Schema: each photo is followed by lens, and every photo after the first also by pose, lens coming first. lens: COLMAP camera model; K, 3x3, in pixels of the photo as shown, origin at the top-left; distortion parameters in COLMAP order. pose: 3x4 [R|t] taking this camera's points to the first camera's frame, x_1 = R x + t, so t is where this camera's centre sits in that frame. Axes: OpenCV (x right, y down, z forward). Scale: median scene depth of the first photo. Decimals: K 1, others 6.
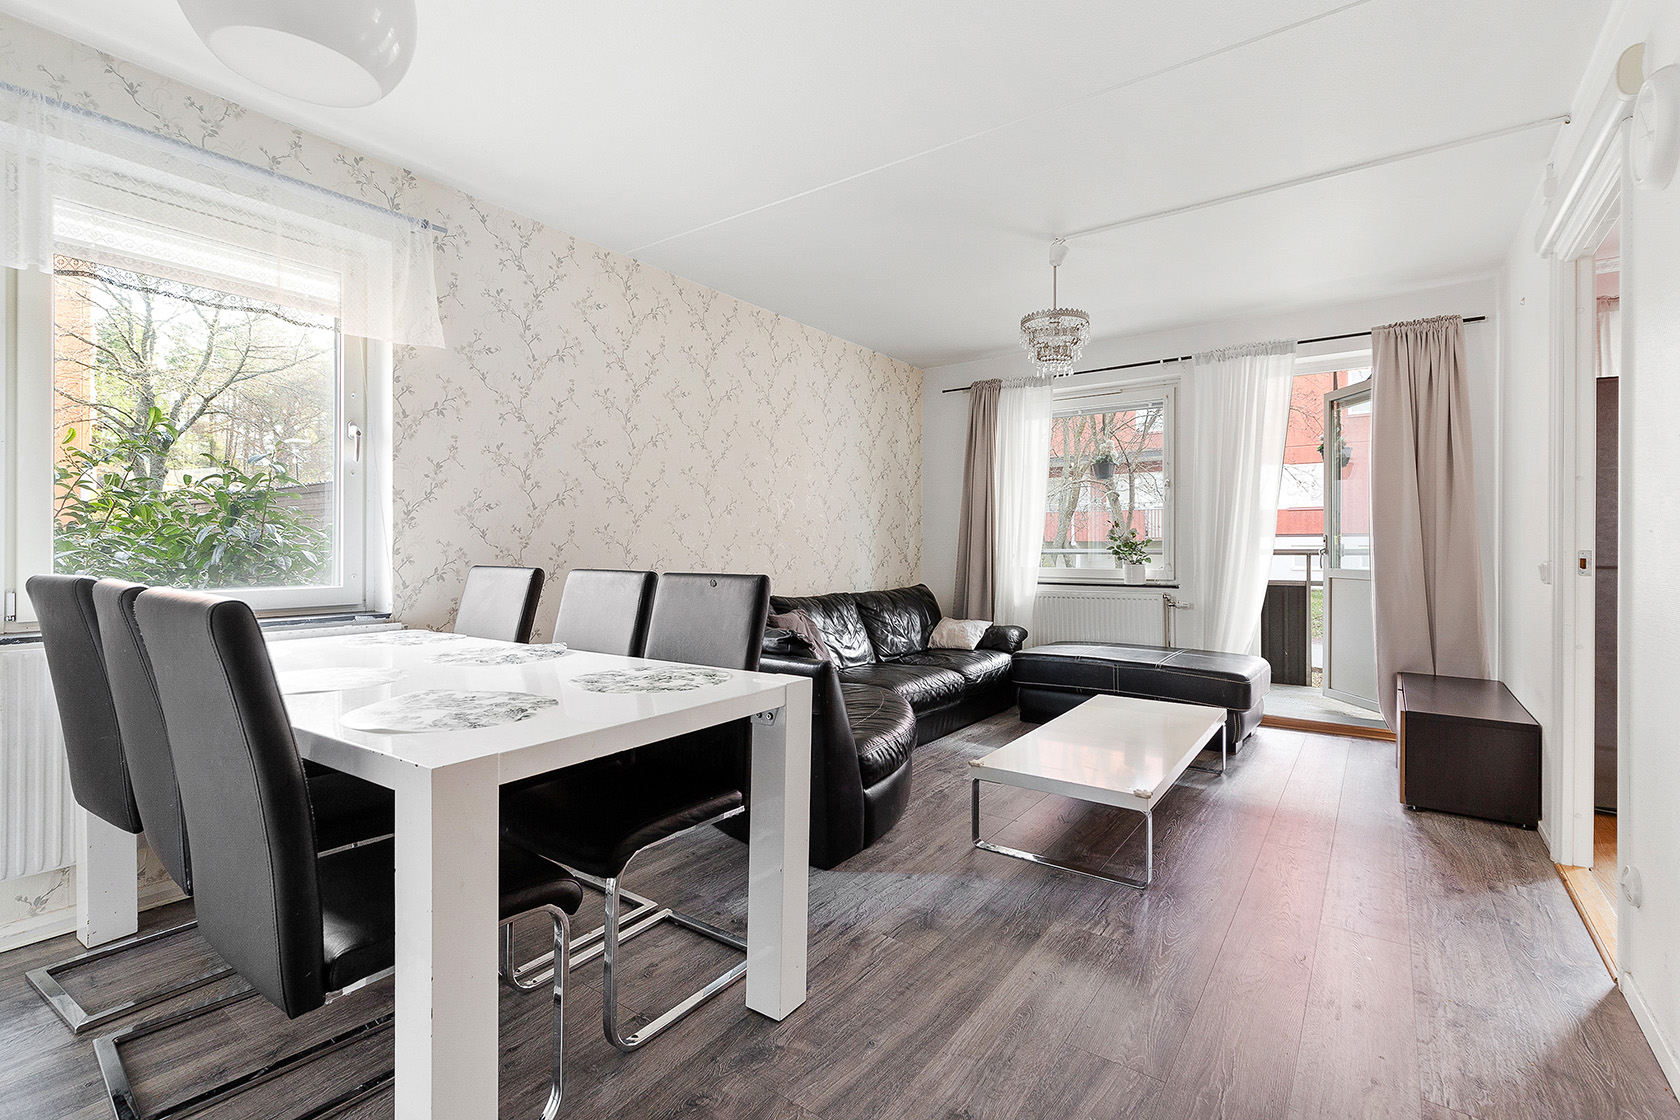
lens RADIAL K [[749.8, 0, 840.0], [0, 749.8, 560.0], [0, 0, 1]] dist [-0.021707, 0.008294]
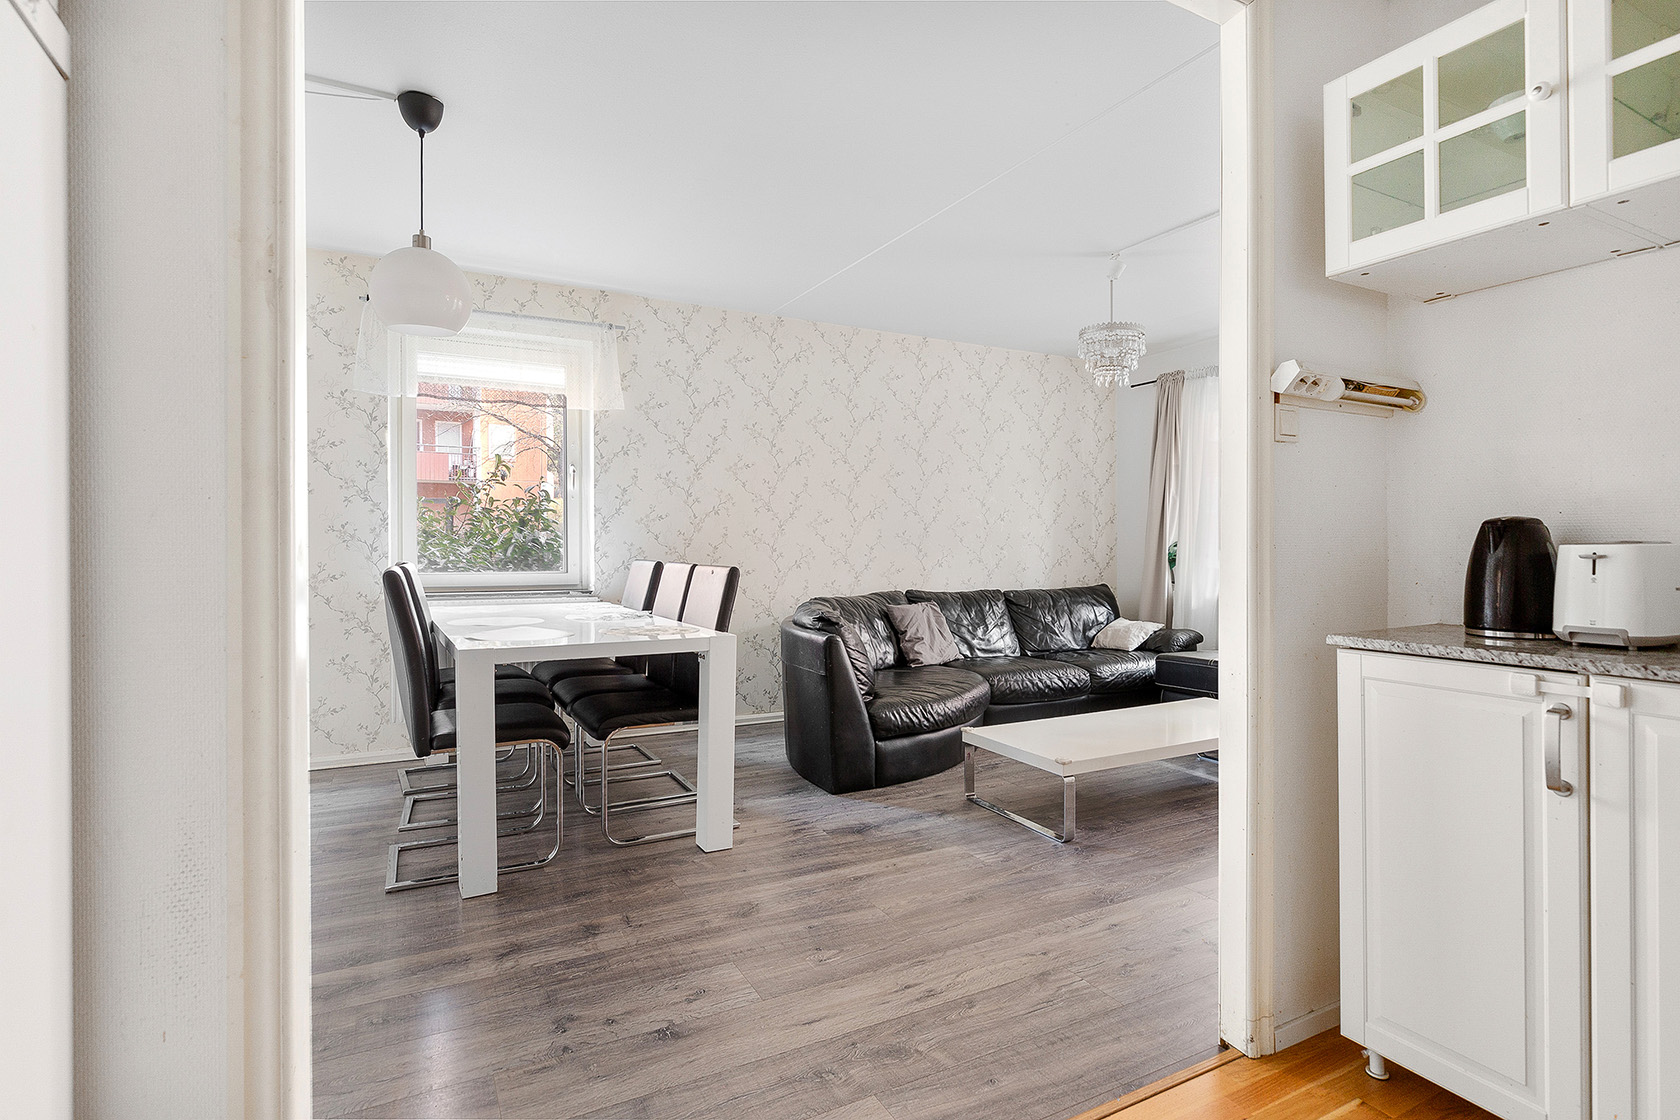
lens RADIAL K [[830.8, 0, 840.0], [0, 830.8, 560.0], [0, 0, 1]] dist [-0.000468, -0.000184]
pose [[0.896112, 0.008897, -0.443738, 0.335442], [-0.008539, 0.999960, 0.002806, 0.000570], [0.443745, 0.001274, 0.896152, -0.156101]]
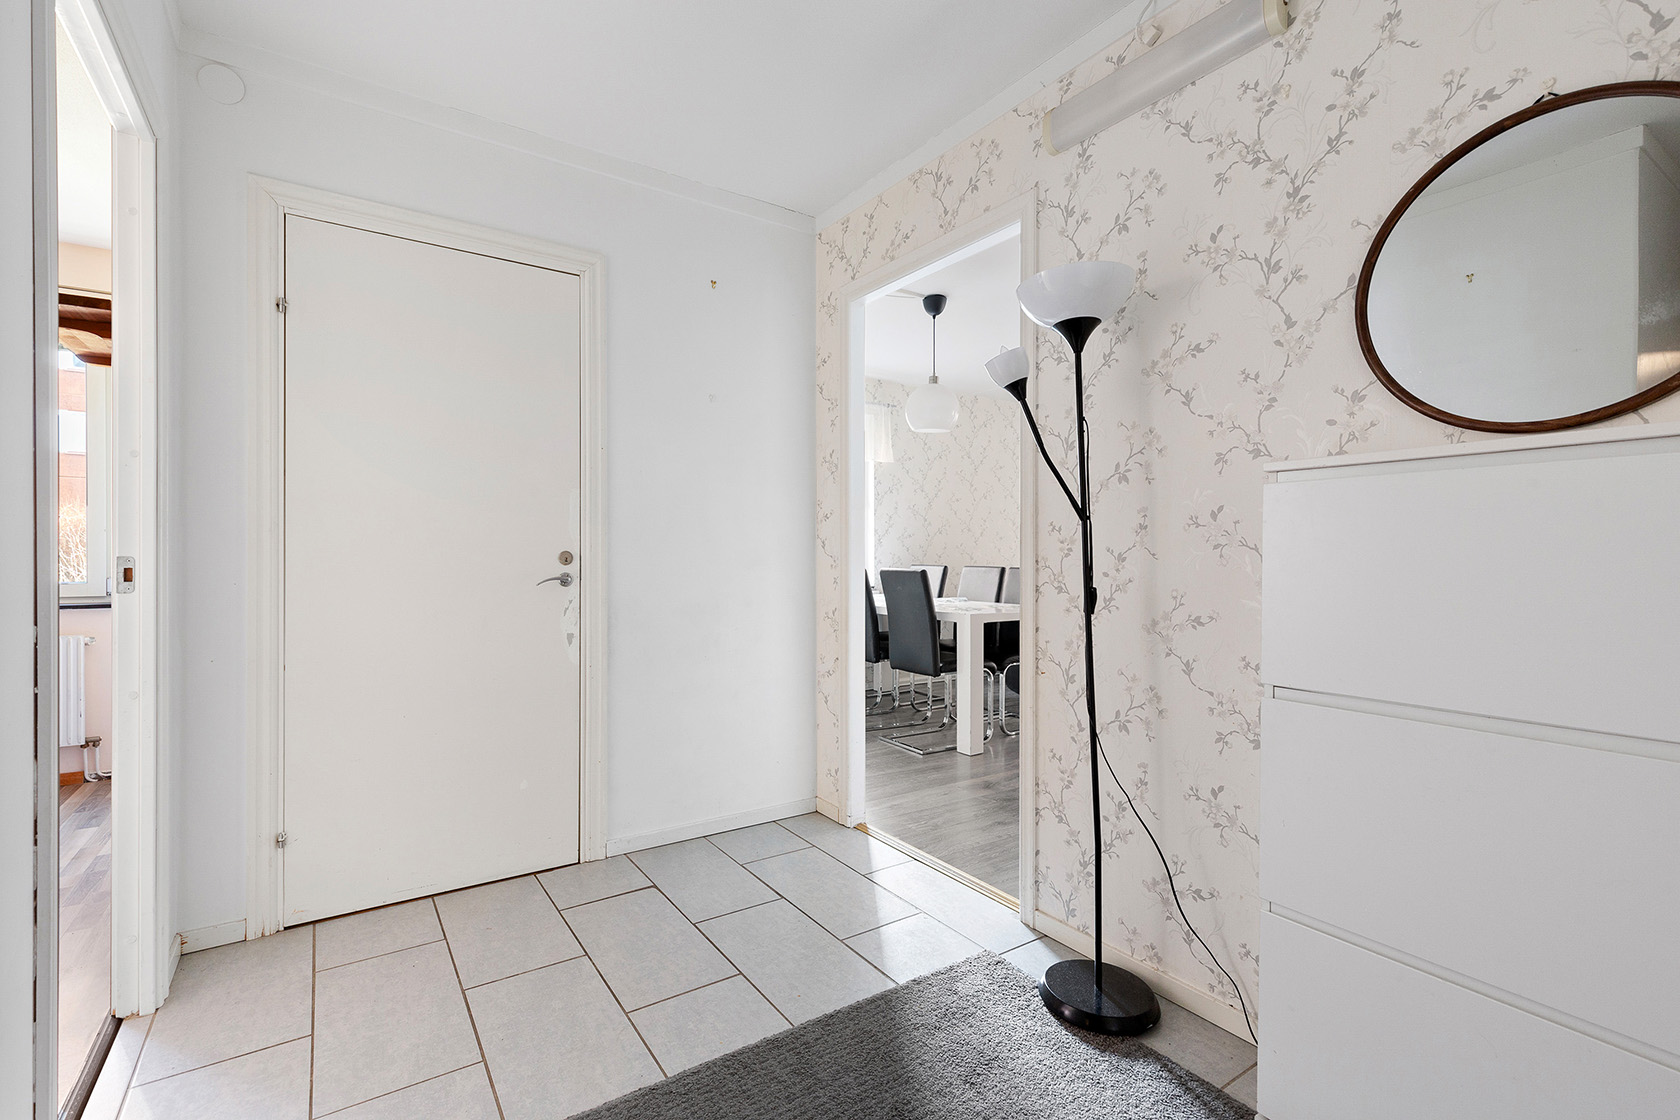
lens RADIAL K [[749.8, 0, 840.0], [0, 749.8, 560.0], [0, 0, 1]] dist [-0.021707, 0.008294]
pose [[0.938990, 0.006637, -0.343880, 0.032243], [-0.009981, 0.999919, -0.007953, 0.007922], [0.343799, 0.010900, 0.938980, -0.625604]]
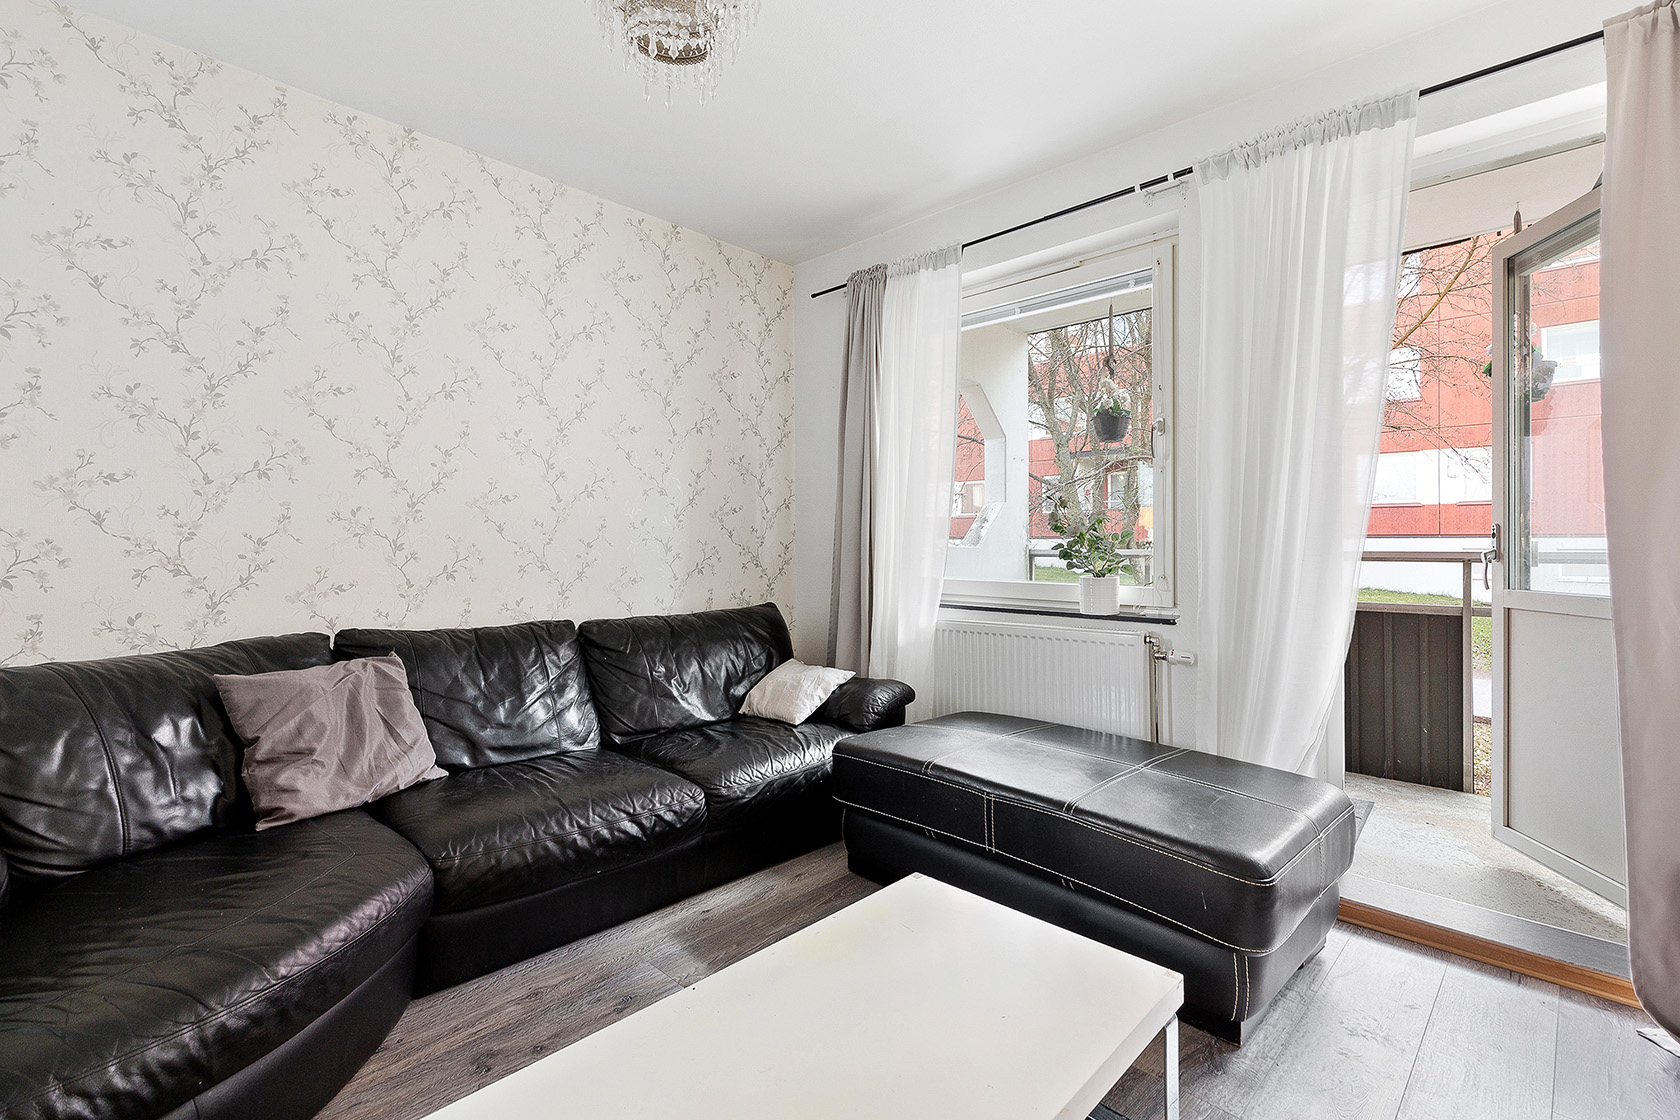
lens RADIAL K [[778.2, 0, 851.2], [0, 778.2, 546.0], [0, 0, 1]] dist [0.003434, 0.001320]
pose [[0.990059, 0.007053, -0.140478, 0.314926], [-0.009486, 0.999816, -0.016660, -0.005781], [0.140335, 0.017827, 0.989944, 0.443972]]
